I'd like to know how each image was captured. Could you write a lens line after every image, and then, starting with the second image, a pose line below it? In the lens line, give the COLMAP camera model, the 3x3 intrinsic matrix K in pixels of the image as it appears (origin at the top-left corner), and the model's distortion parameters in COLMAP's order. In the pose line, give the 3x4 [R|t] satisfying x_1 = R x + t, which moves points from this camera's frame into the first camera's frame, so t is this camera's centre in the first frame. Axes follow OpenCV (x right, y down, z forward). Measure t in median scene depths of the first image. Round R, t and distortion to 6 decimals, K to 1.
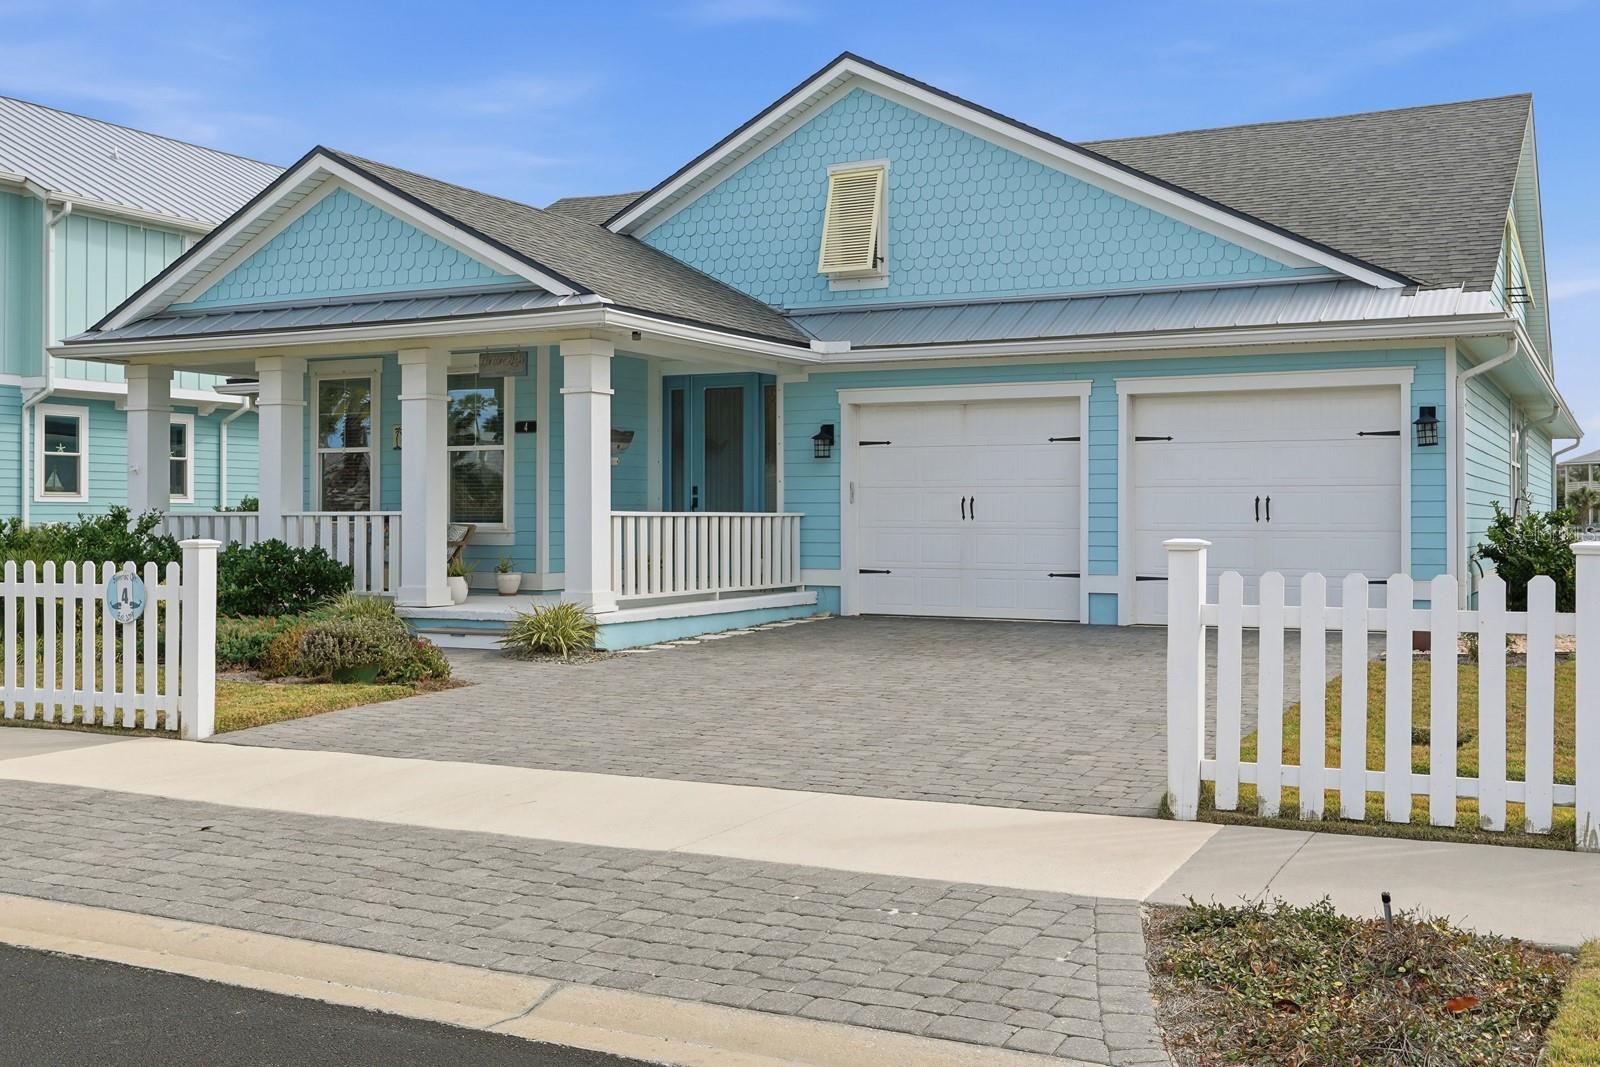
lens RADIAL K [[1624.8, 0, 800.0], [0, 1624.8, 533.5], [0, 0, 1]] dist [0.000063, -0.000112]
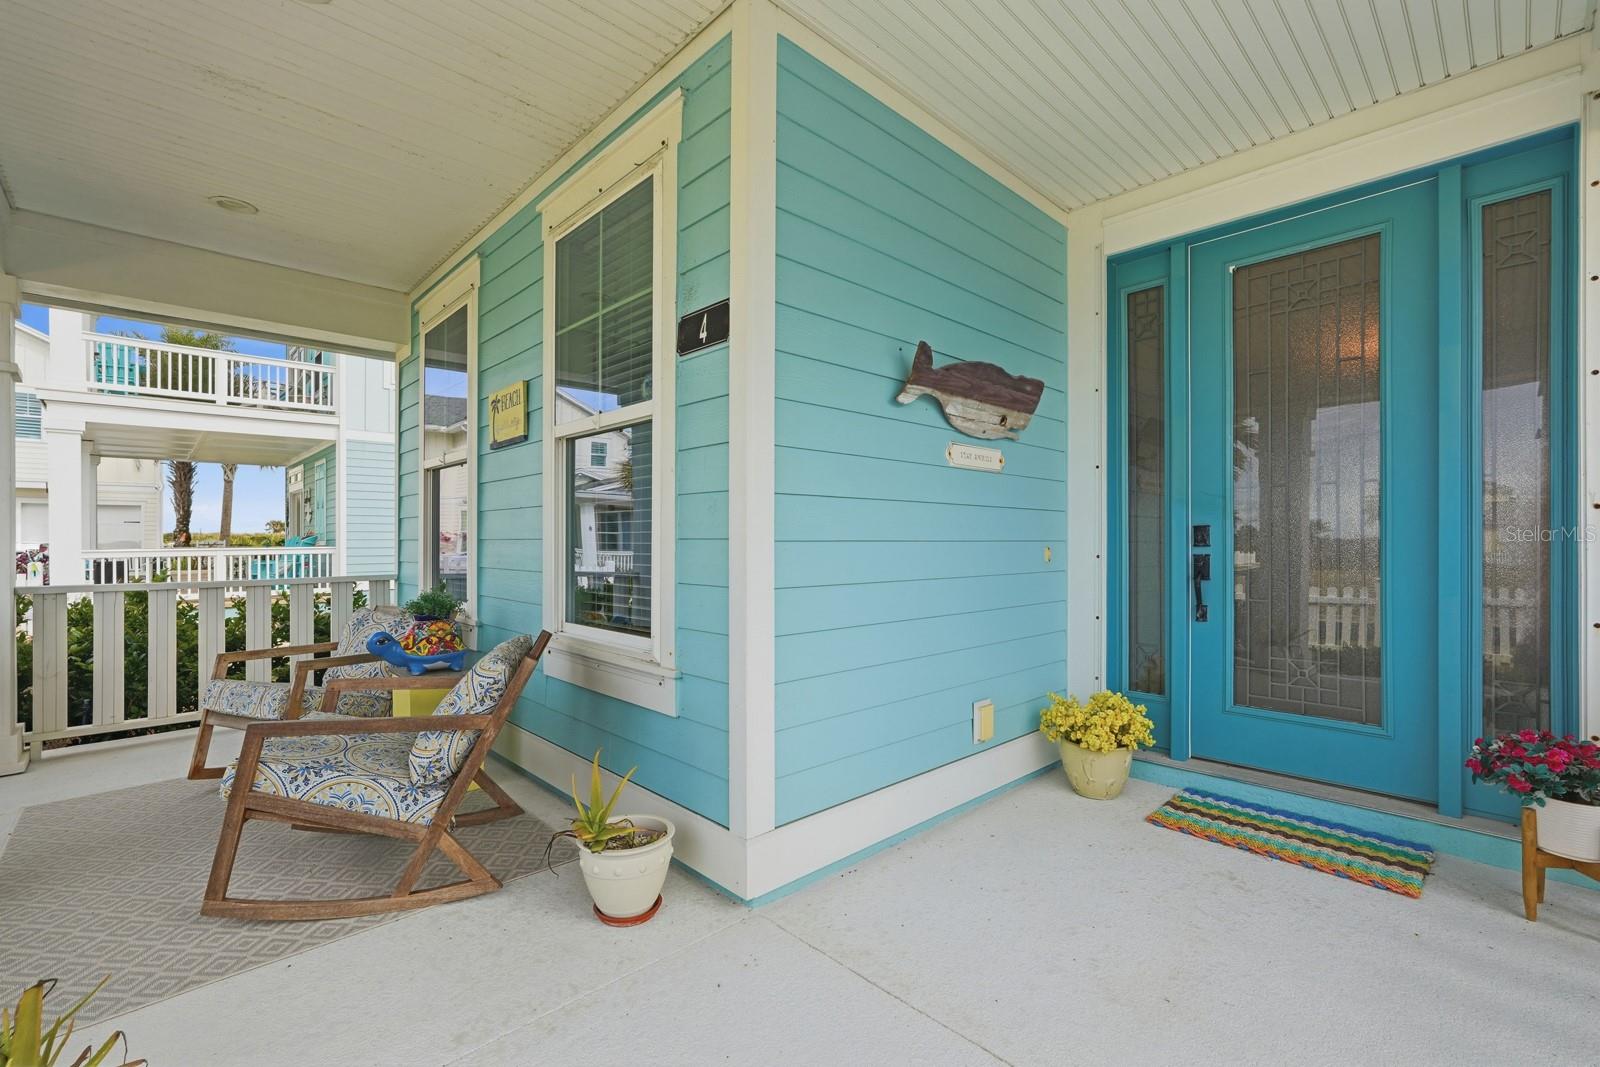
lens RADIAL K [[695.8, 0, 800.0], [0, 695.8, 533.5], [0, 0, 1]] dist [0.009455, 0.000238]
pose [[0.942852, 0.002437, -0.333202, -0.108375], [-0.006687, 0.999910, -0.011610, -0.026373], [0.333143, 0.013174, 0.942784, 0.881824]]
